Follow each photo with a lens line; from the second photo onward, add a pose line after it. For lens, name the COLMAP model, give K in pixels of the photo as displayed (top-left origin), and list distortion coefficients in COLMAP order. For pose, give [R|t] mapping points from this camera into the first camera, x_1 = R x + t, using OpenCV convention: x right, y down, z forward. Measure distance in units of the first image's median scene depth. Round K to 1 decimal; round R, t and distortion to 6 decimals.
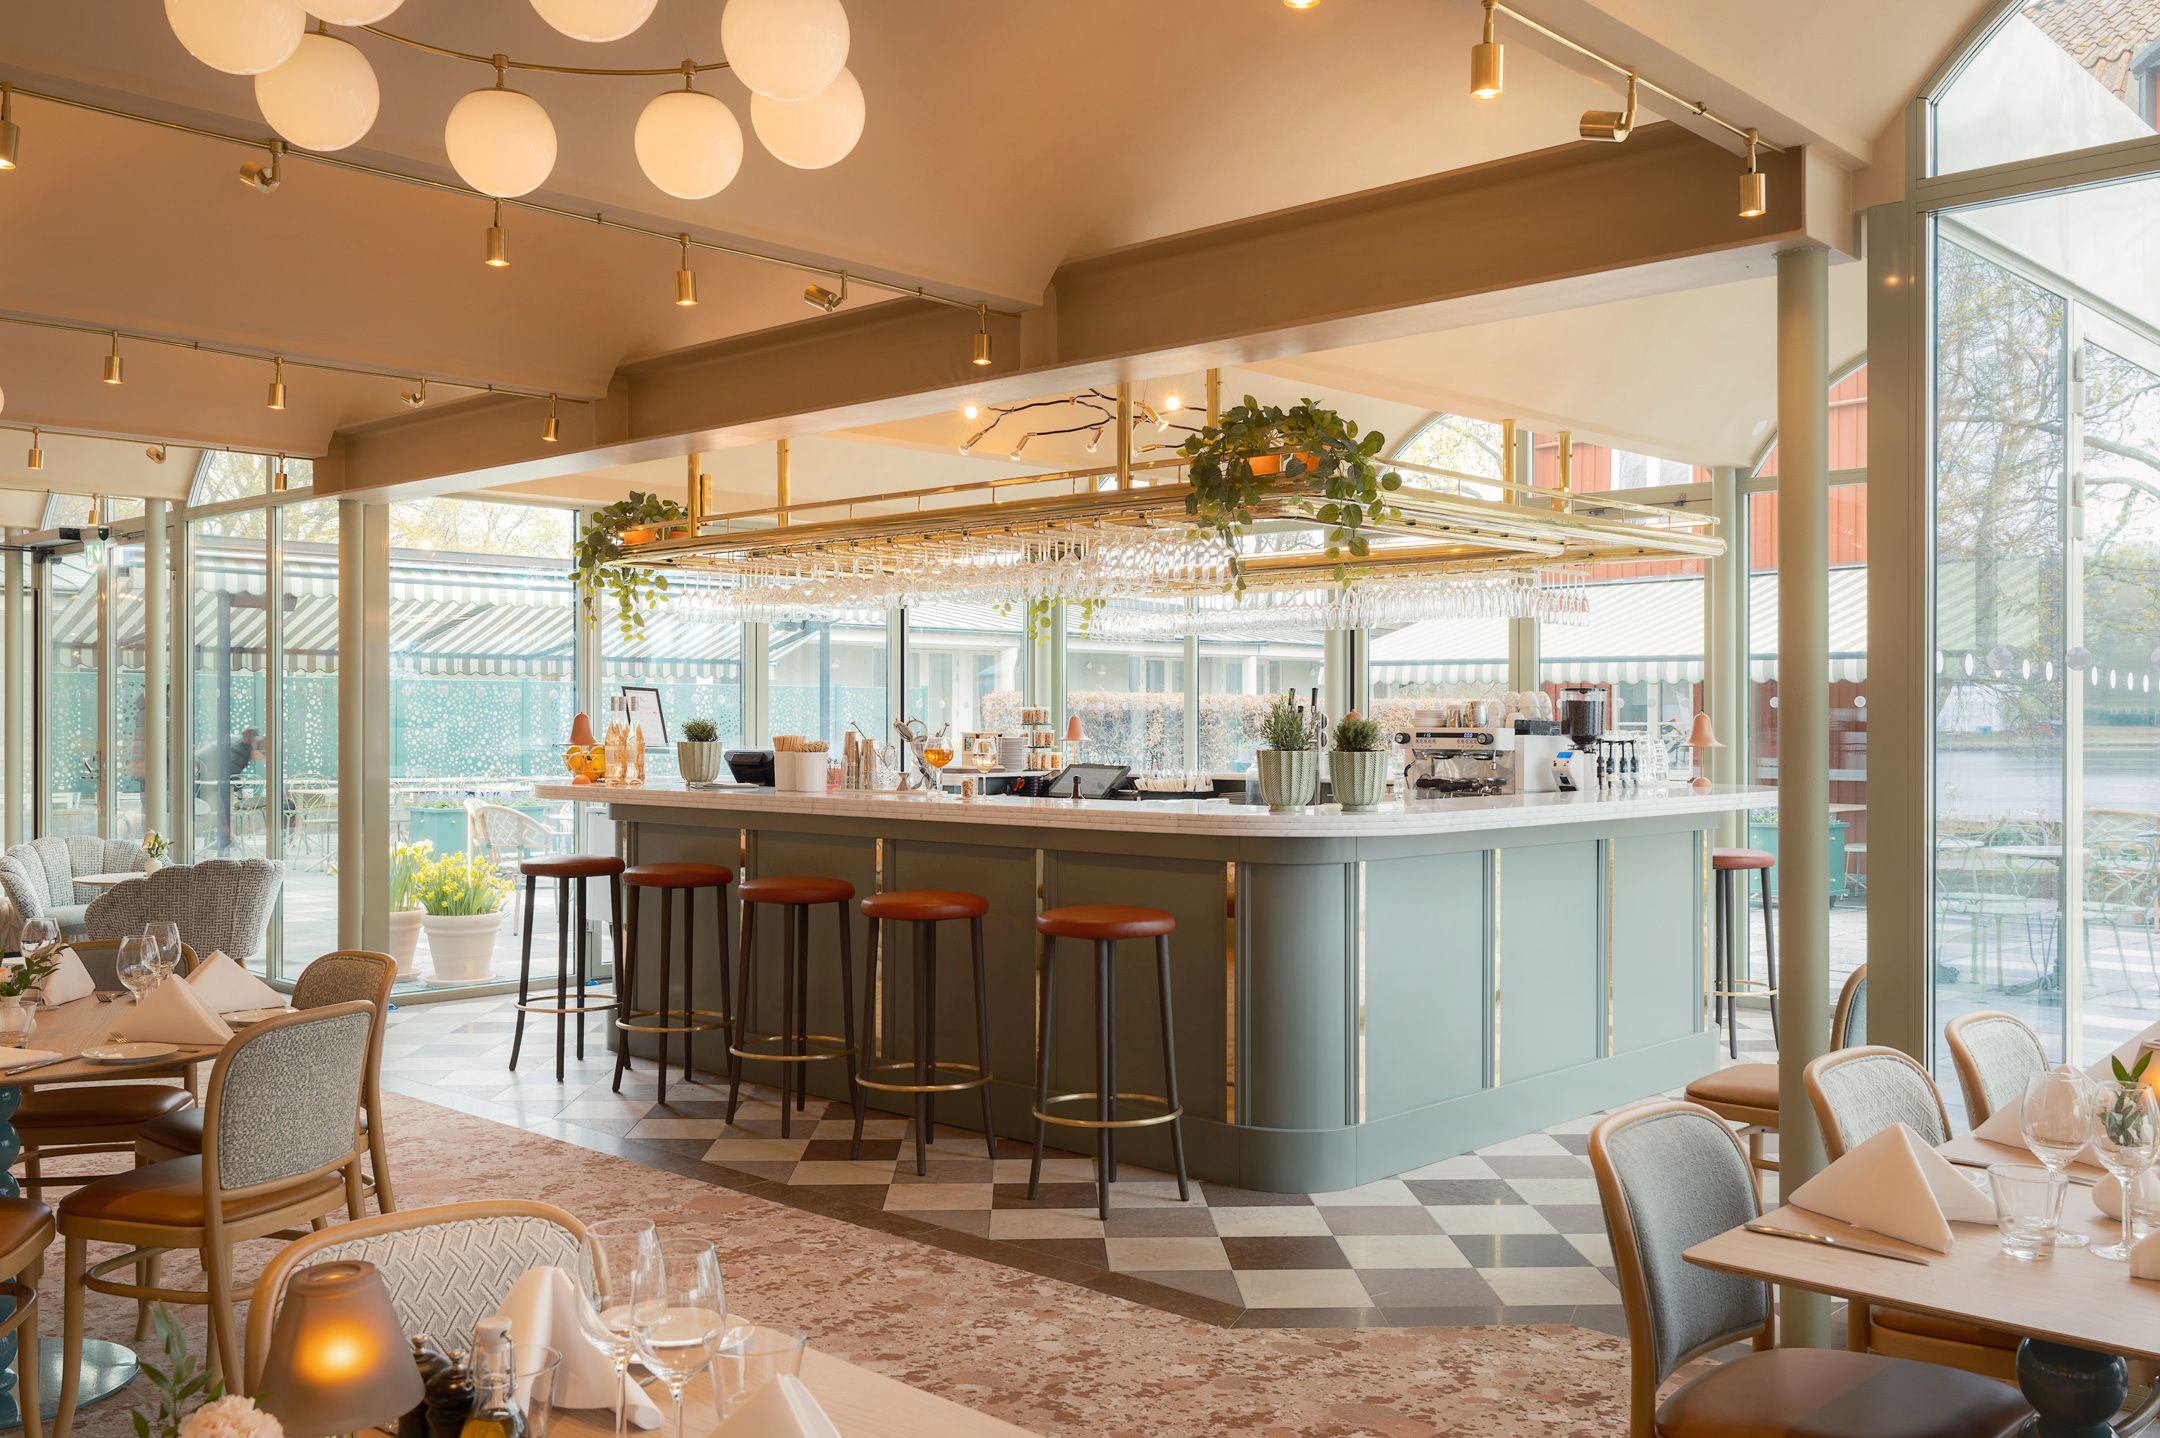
lens RADIAL K [[1898.0, 0, 1077.9], [0, 1898.0, 727.1], [0, 0, 1]] dist [0.008437, 0.000198]
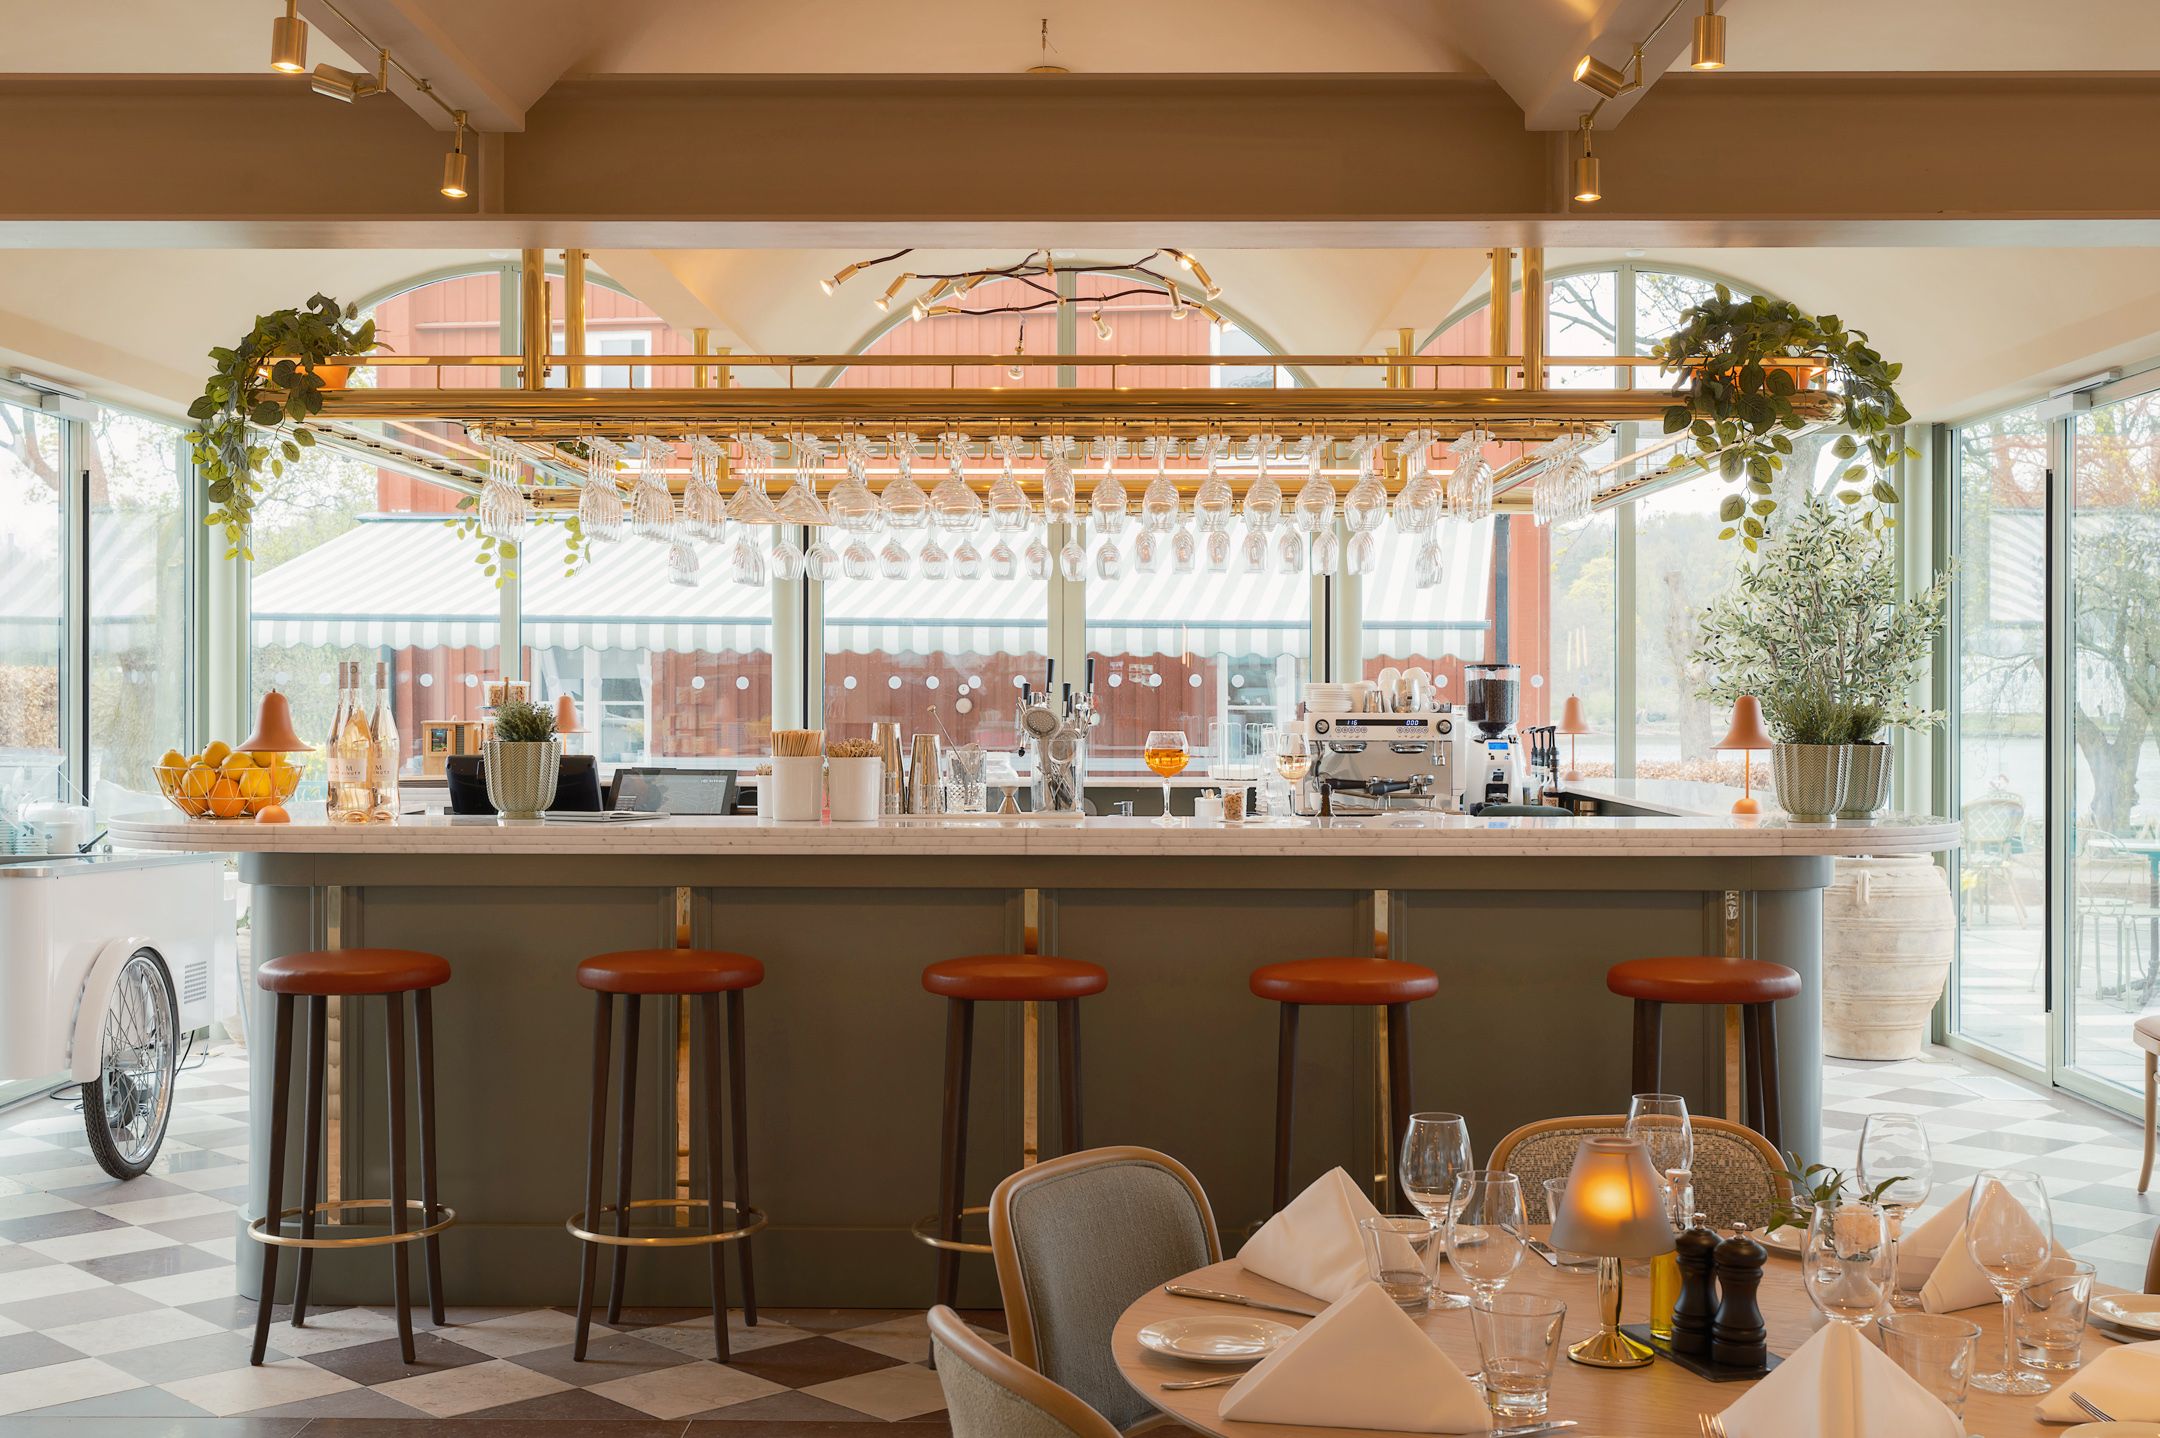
lens RADIAL K [[2364.4, 0, 1082.1], [0, 2364.4, 708.6], [0, 0, 1]] dist [-0.041412, 0.000000]
pose [[0.723150, -0.001258, 0.690690, -0.592283], [-0.001069, 0.999995, 0.002941, -0.004489], [-0.690690, -0.002865, 0.723145, 0.372926]]
